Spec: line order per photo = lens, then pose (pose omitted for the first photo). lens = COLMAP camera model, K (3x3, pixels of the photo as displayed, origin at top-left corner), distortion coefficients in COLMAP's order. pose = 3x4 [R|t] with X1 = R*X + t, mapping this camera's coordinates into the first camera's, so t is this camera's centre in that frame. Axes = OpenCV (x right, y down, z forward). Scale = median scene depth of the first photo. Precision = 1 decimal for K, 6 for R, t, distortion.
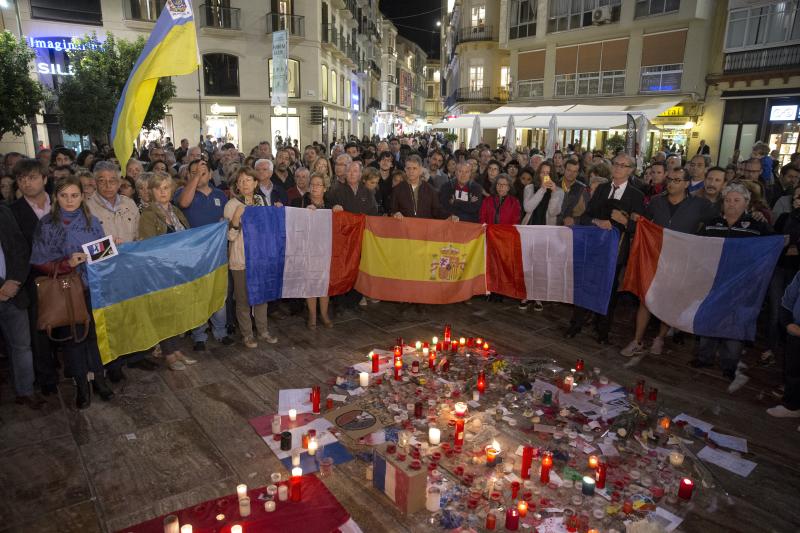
lens RADIAL K [[548.4, 0, 400.0], [0, 548.4, 266.5], [0, 0, 1]] dist [-0.091867, 0.081588]
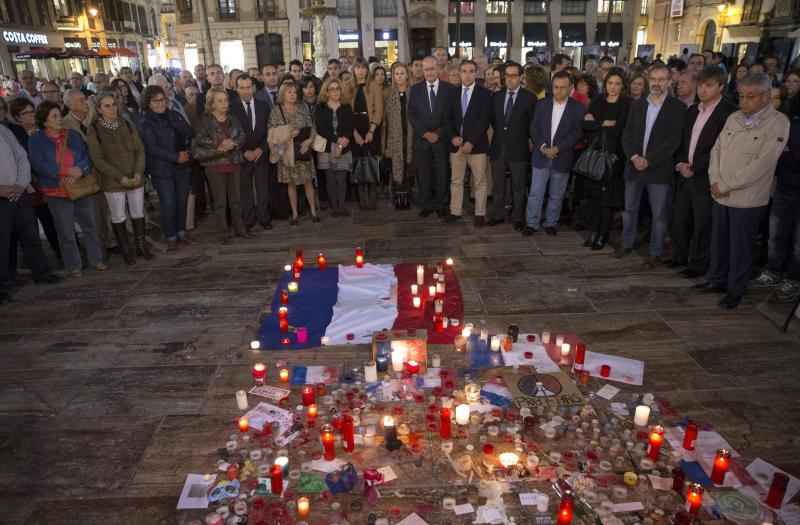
lens RADIAL K [[521.9, 0, 400.0], [0, 521.9, 262.5], [0, 0, 1]] dist [-0.081311, 0.058959]
pose [[-0.554054, 0.310651, -0.772347, 0.096663], [-0.186421, 0.857906, 0.478796, -0.037350], [0.811340, 0.409260, -0.417414, 0.169075]]
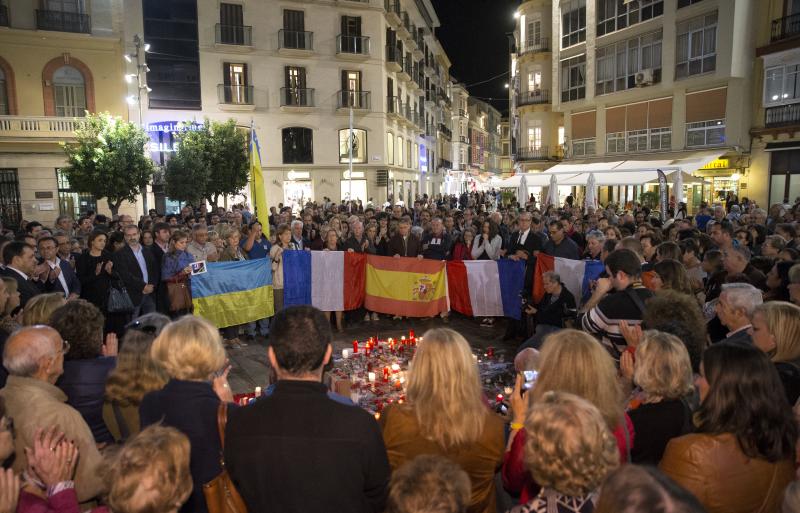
lens RADIAL K [[560.9, 0, 398.7], [0, 560.9, 256.3], [0, 0, 1]] dist [-0.088192, 0.093670]
pose [[0.989189, -0.010113, -0.146299, 0.051497], [-0.008015, 0.992400, -0.122791, 0.019462], [0.146429, 0.122636, 0.981590, -0.097678]]
